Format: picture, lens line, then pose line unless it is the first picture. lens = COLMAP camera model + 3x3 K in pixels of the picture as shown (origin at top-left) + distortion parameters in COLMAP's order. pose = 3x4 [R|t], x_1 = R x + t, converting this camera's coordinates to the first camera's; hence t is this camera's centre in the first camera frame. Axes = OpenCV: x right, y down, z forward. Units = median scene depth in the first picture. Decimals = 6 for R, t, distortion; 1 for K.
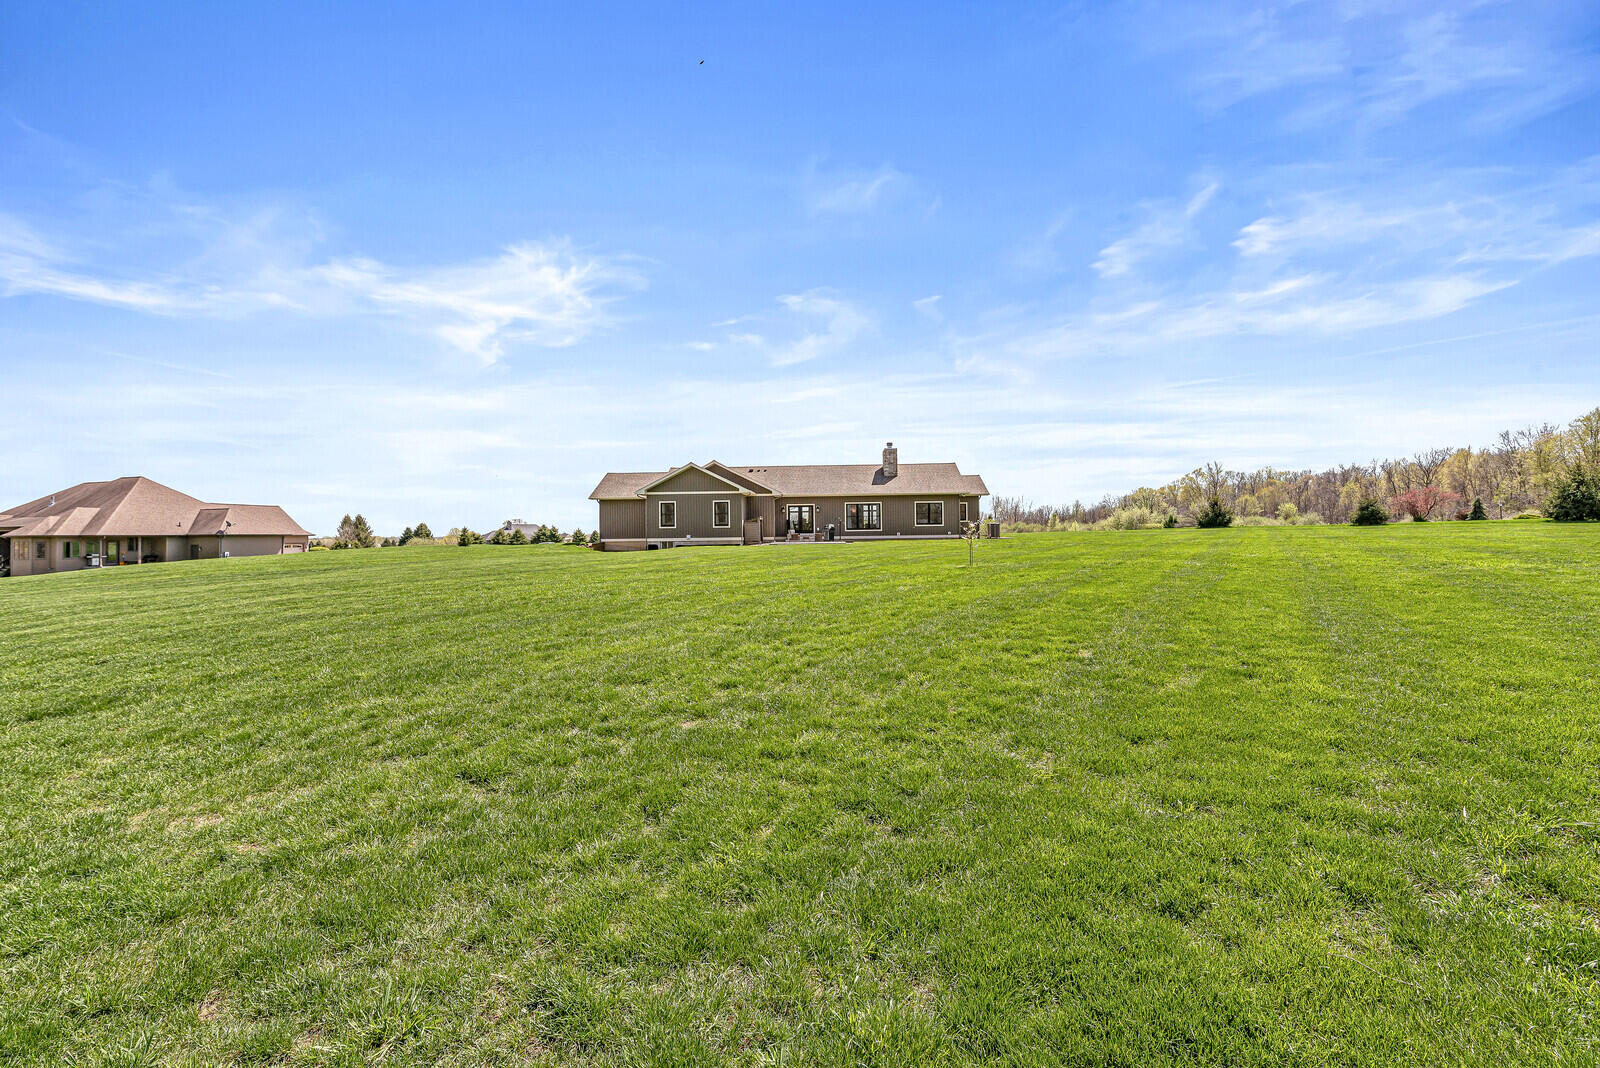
lens RADIAL K [[694.7, 0, 798.9], [0, 694.7, 529.9], [0, 0, 1]] dist [0.001934, 0.000205]
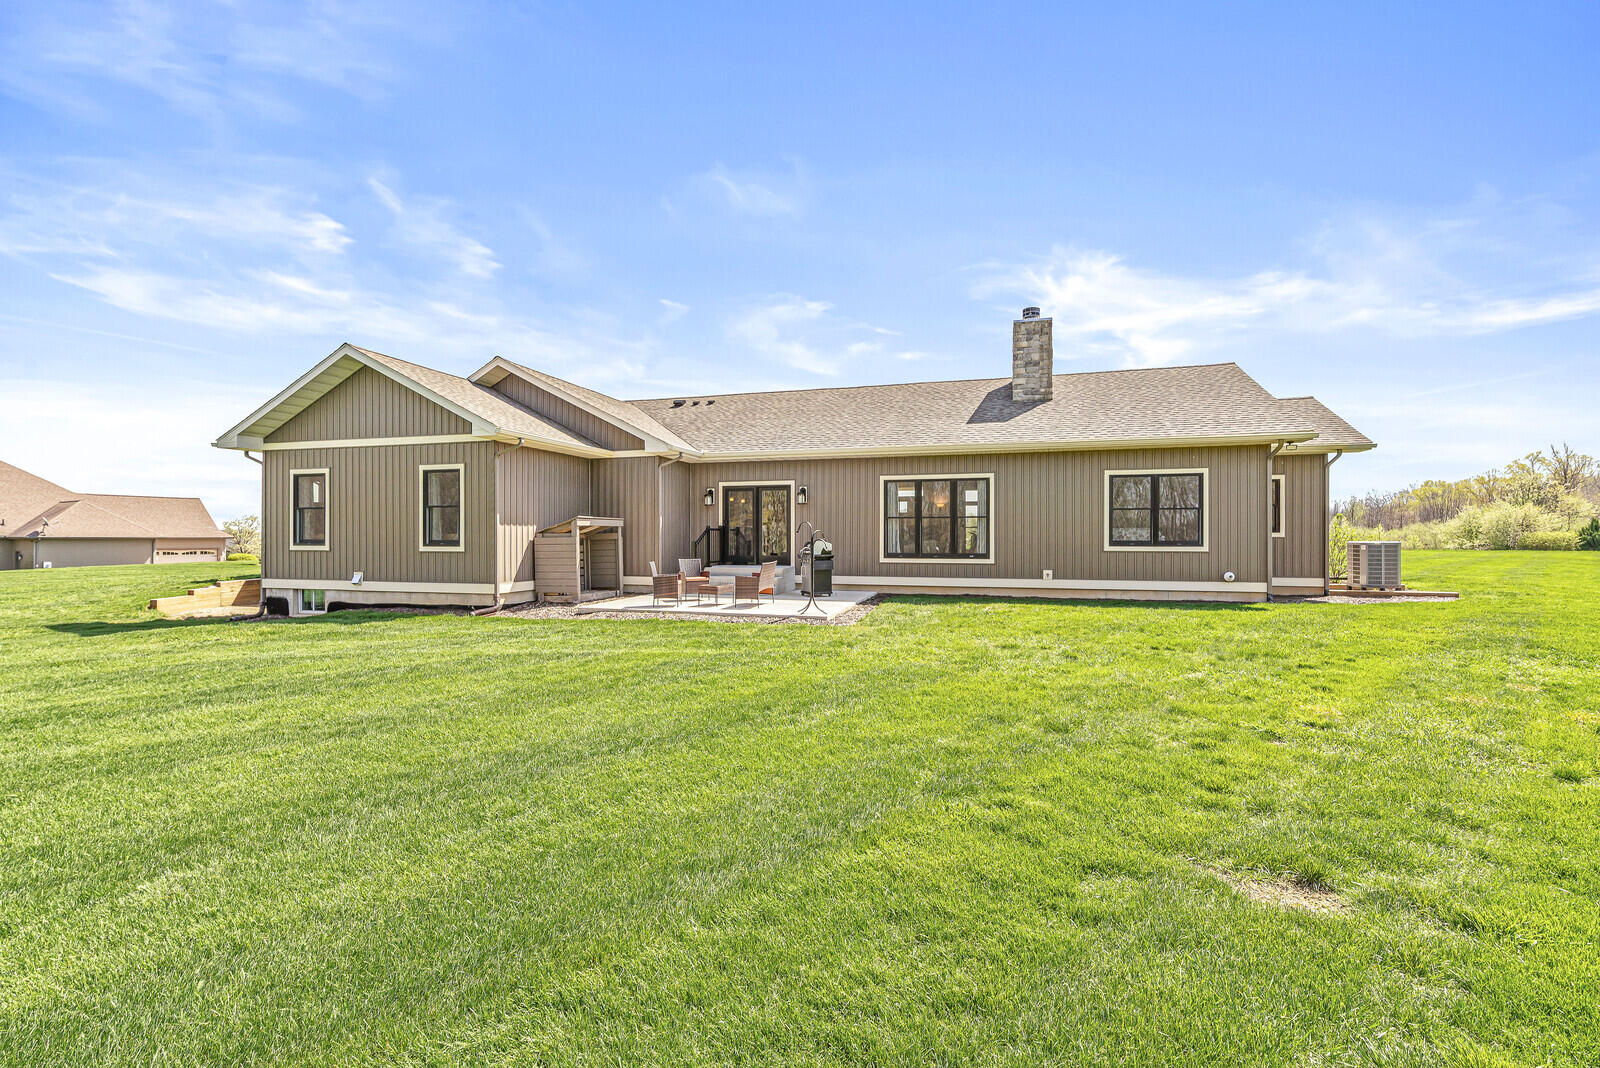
lens RADIAL K [[703.3, 0, 804.6], [0, 703.3, 536.4], [0, 0, 1]] dist [0.000078, -0.000174]
pose [[0.970773, 0.012959, -0.239649, 0.108633], [-0.010418, 0.999875, 0.011869, -0.013466], [0.239773, -0.009025, 0.970787, 0.641532]]
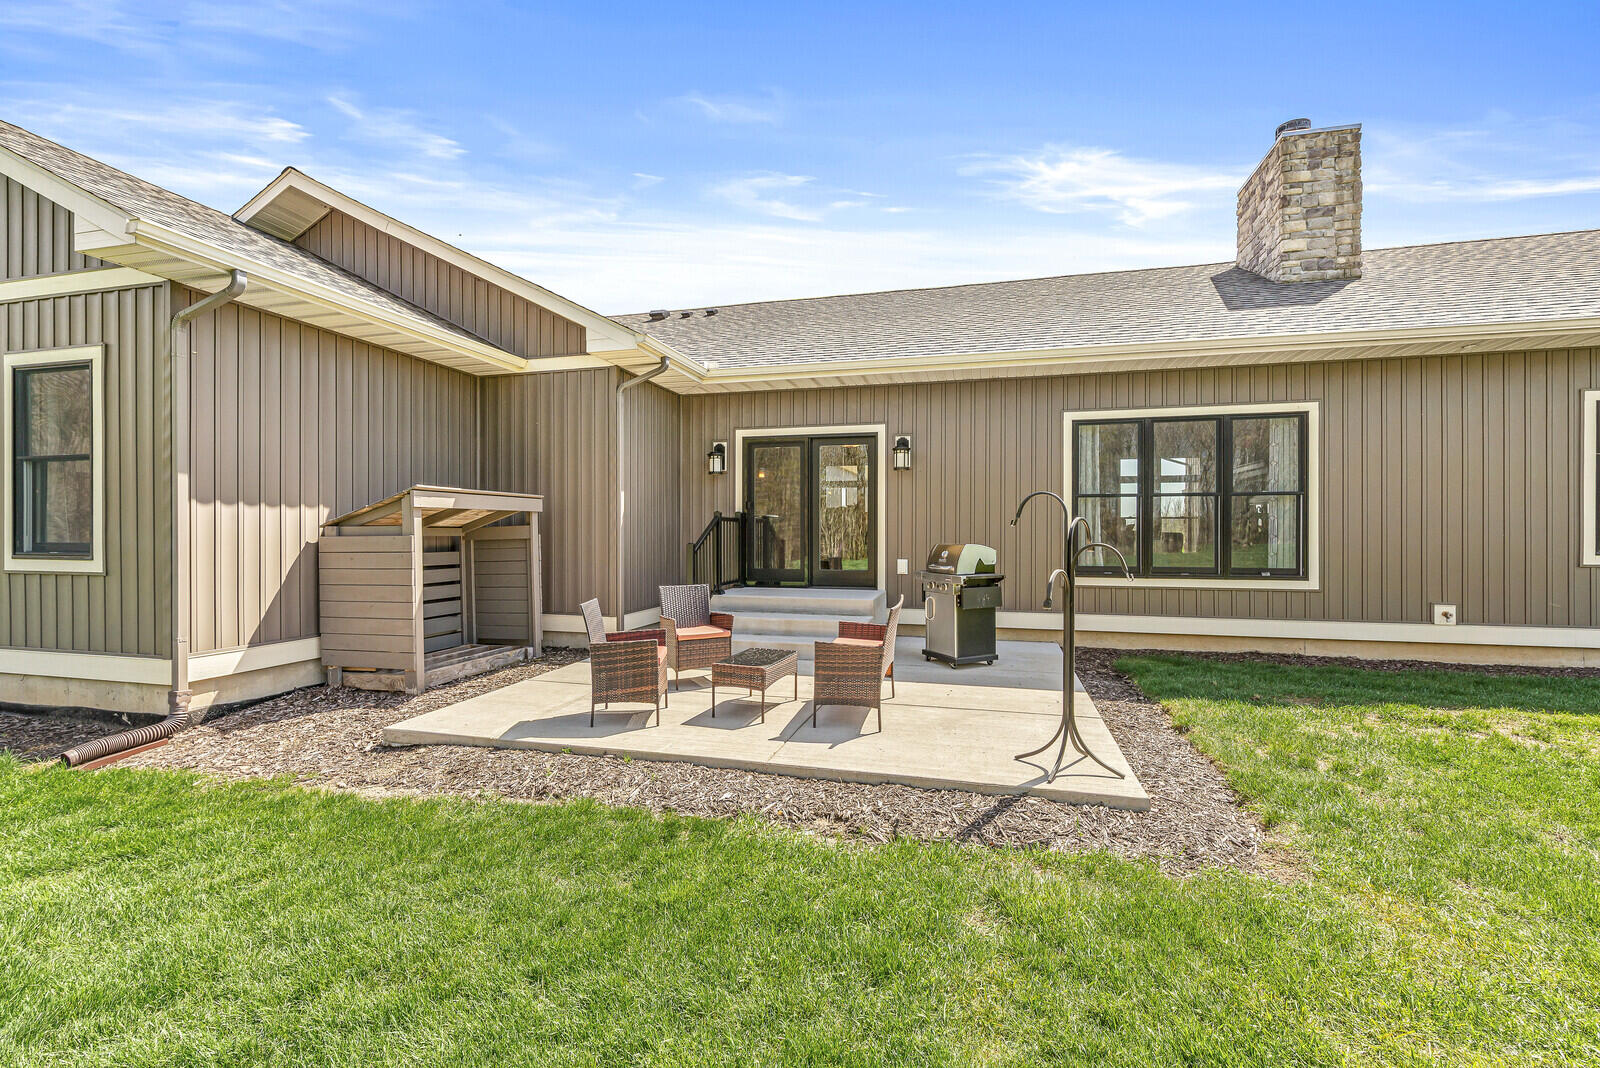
lens RADIAL K [[703.3, 0, 804.6], [0, 703.3, 536.4], [0, 0, 1]] dist [0.000078, -0.000174]
pose [[0.976771, 0.015311, -0.213739, 0.040180], [-0.011360, 0.999741, 0.019701, -0.011723], [0.213986, -0.016815, 0.976692, 0.795414]]
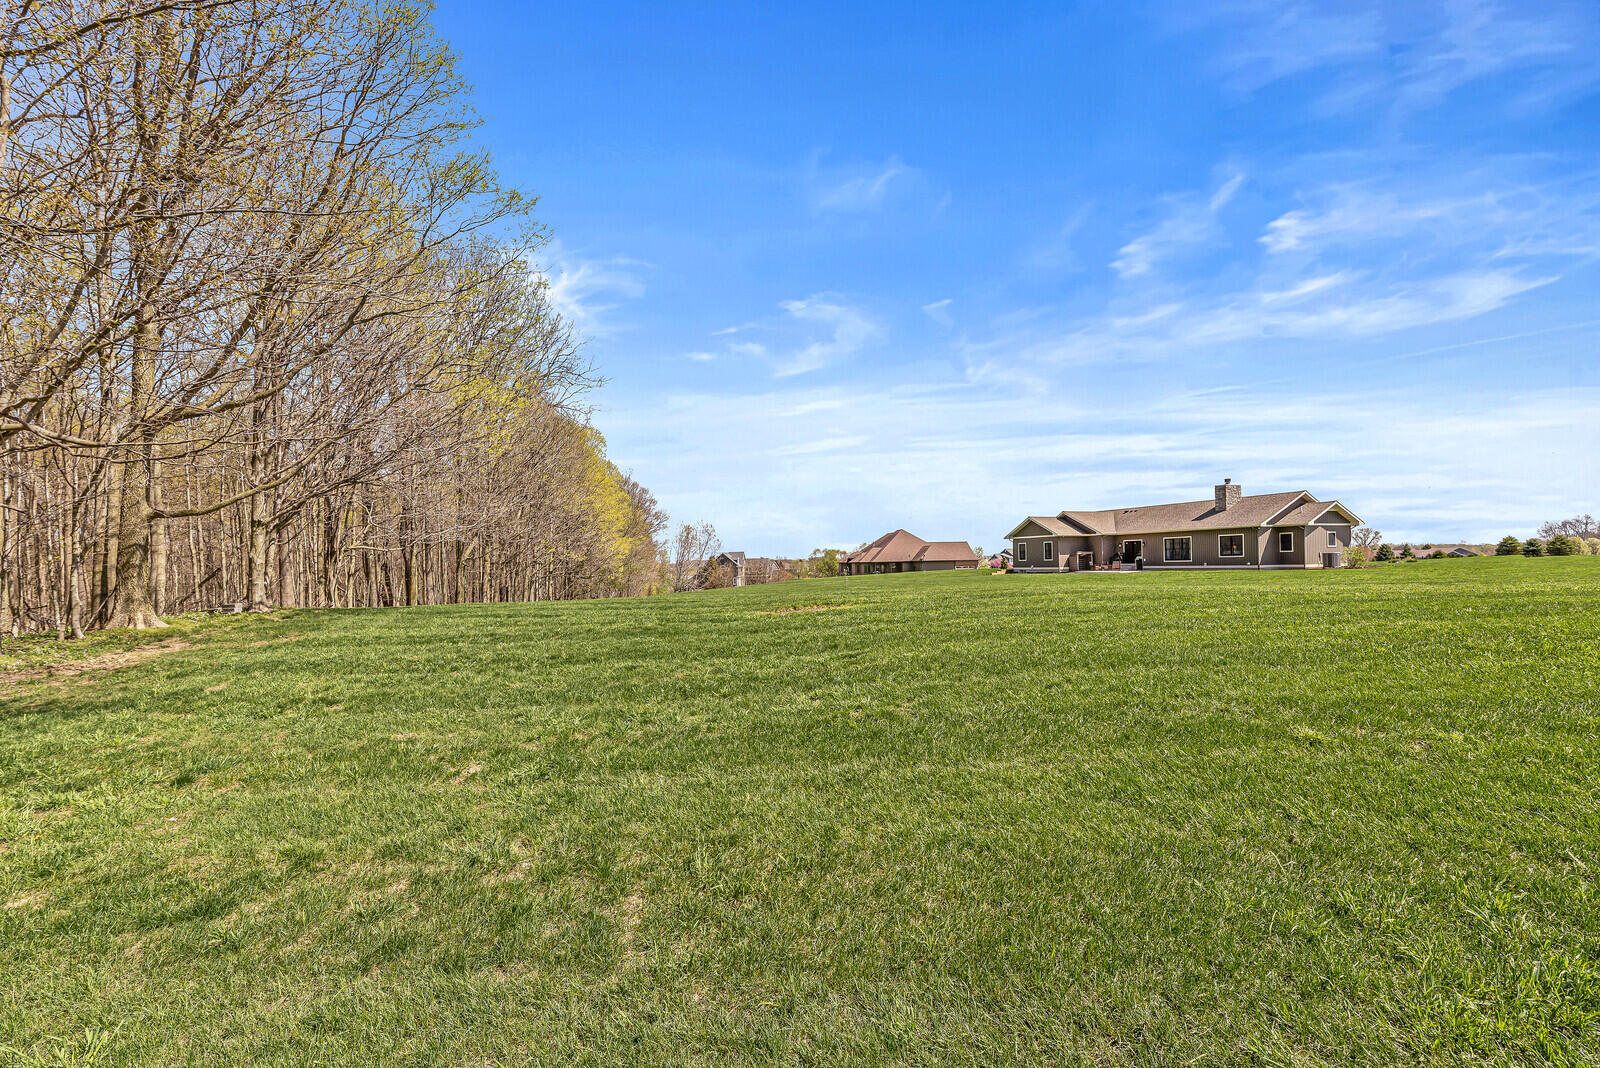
lens RADIAL K [[694.7, 0, 798.9], [0, 694.7, 529.9], [0, 0, 1]] dist [0.001934, 0.000205]
pose [[0.425852, -0.039962, -0.903910, 0.847359], [0.025579, 0.999157, -0.032122, -0.029329], [0.904431, -0.009442, 0.426515, -0.065761]]
